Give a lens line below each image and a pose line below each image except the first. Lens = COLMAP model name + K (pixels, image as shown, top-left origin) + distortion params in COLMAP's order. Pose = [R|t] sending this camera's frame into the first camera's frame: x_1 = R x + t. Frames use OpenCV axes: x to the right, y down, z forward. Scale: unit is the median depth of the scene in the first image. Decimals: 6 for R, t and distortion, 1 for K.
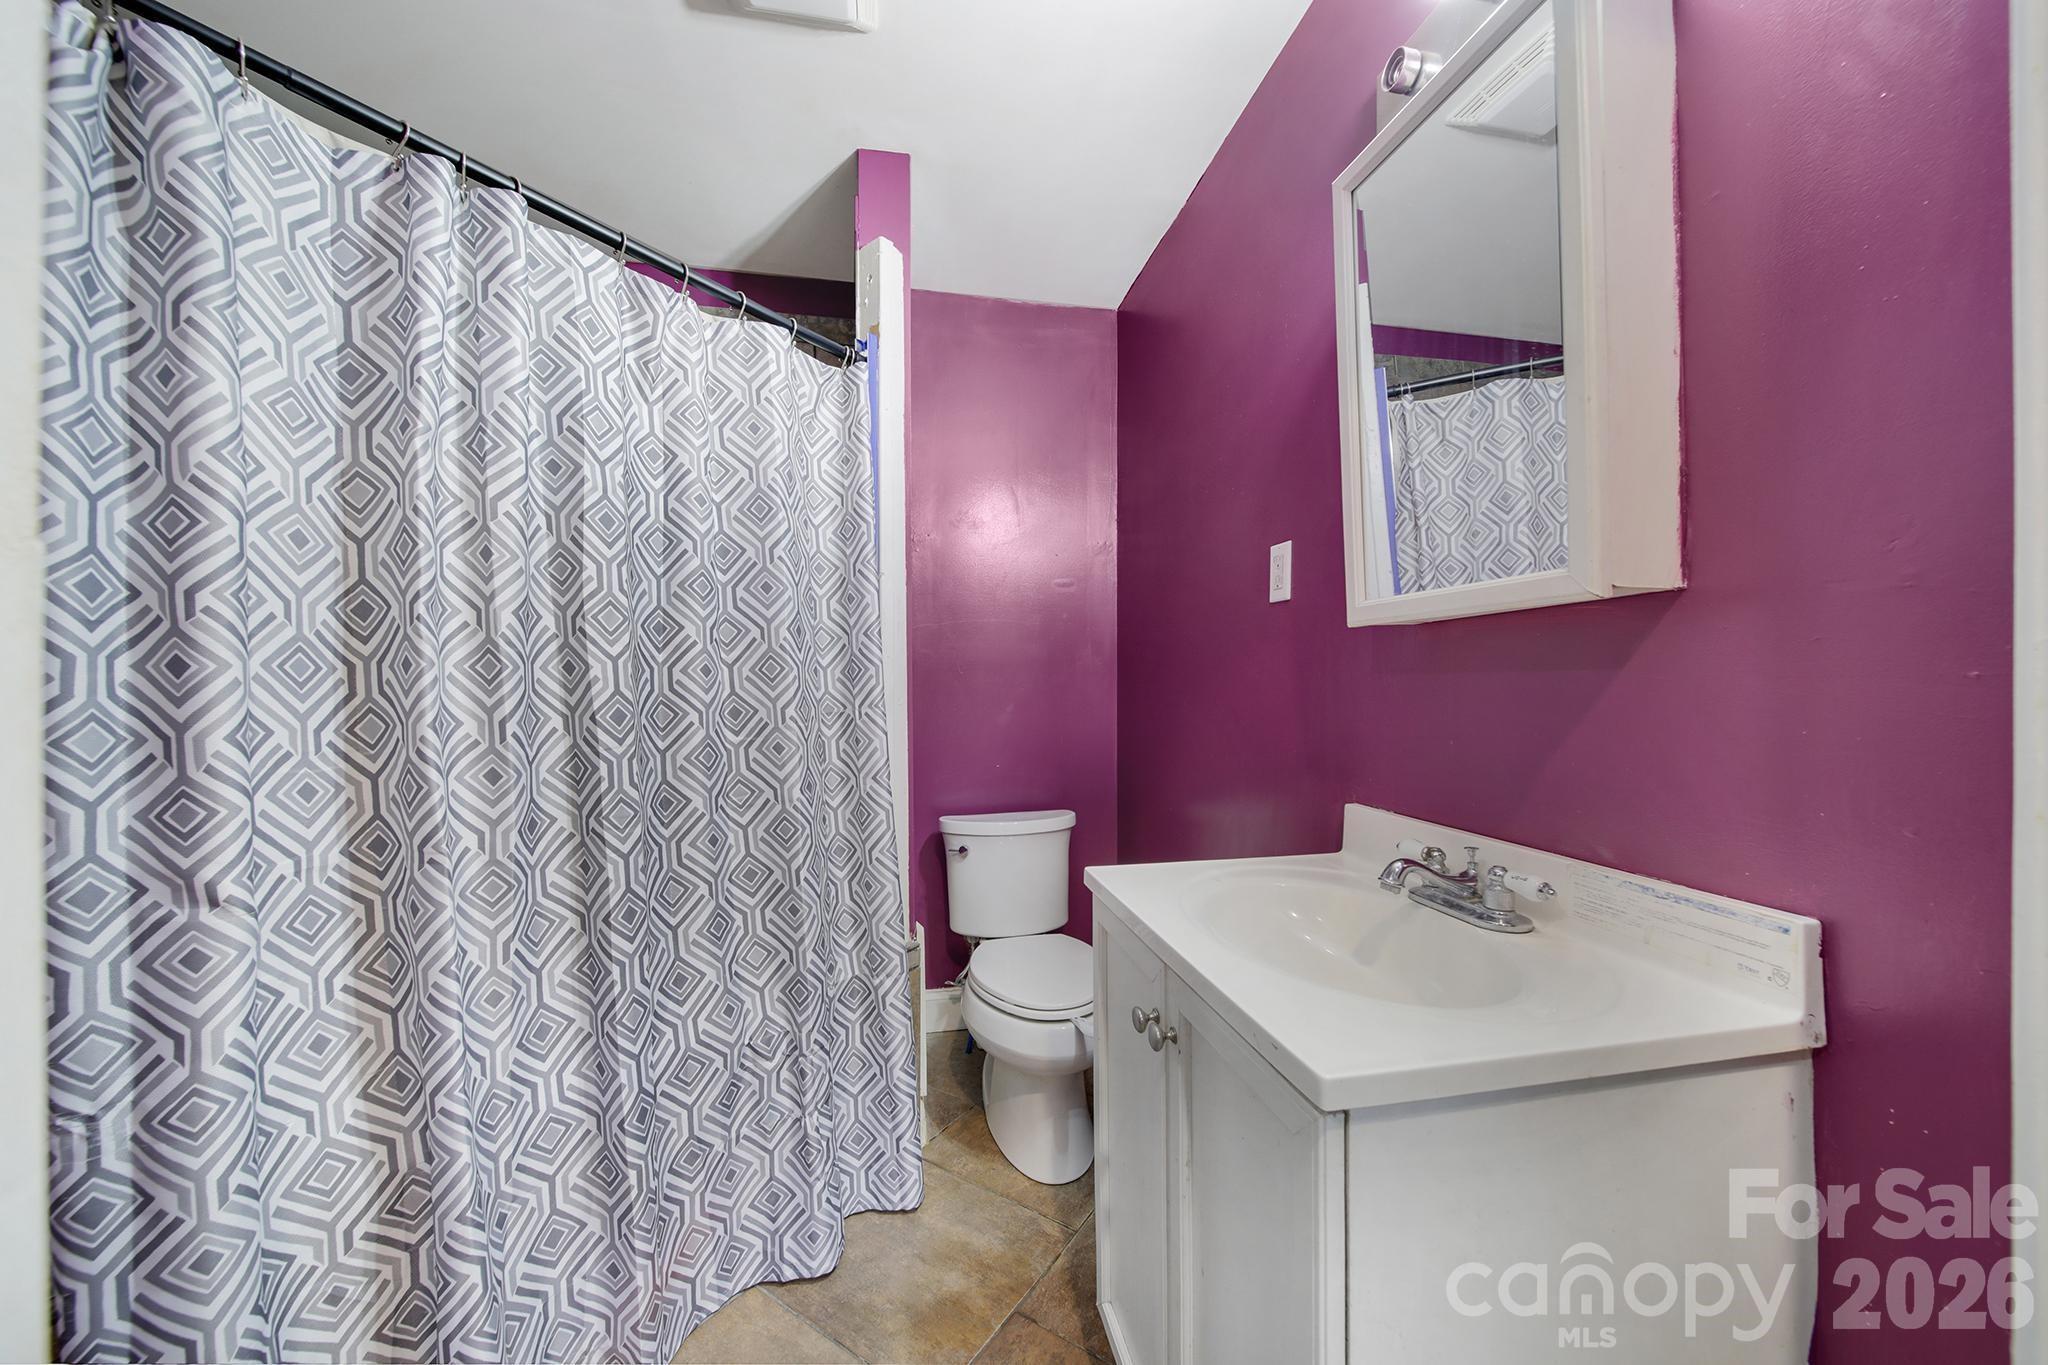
lens RADIAL K [[723.7, 0, 1020.9], [0, 723.7, 678.6], [0, 0, 1]] dist [-0.001795, -0.001476]
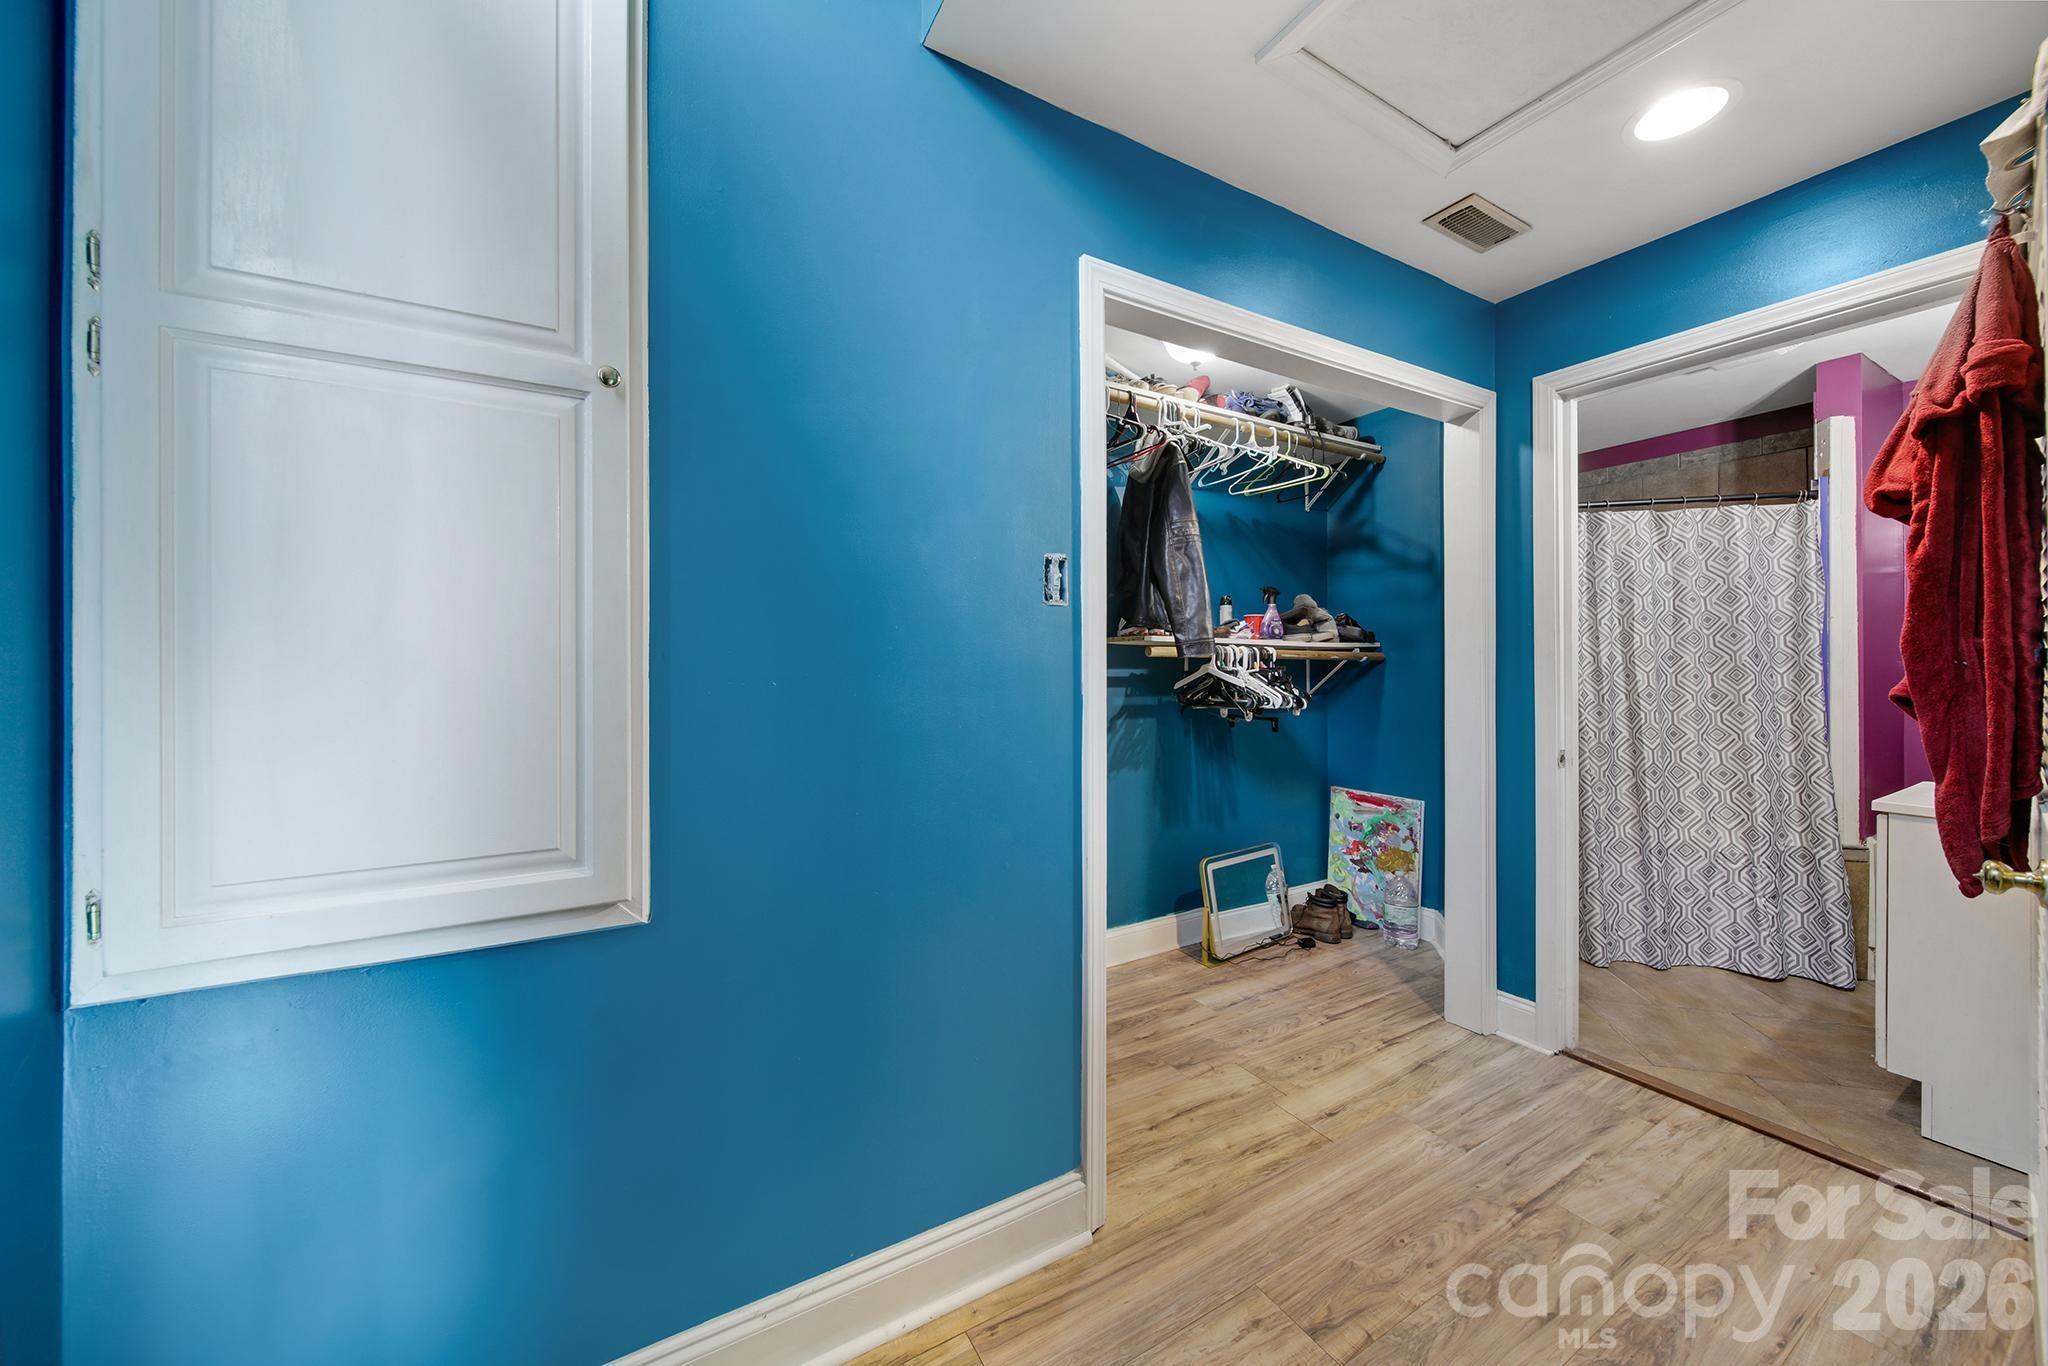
lens RADIAL K [[723.7, 0, 1018.8], [0, 723.7, 668.5], [0, 0, 1]] dist [-0.001795, -0.001476]
pose [[0.324304, 0.004193, -0.945944, 0.991555], [0.005346, 0.999966, 0.006265, -0.060478], [0.945938, -0.007089, 0.324270, -1.691435]]
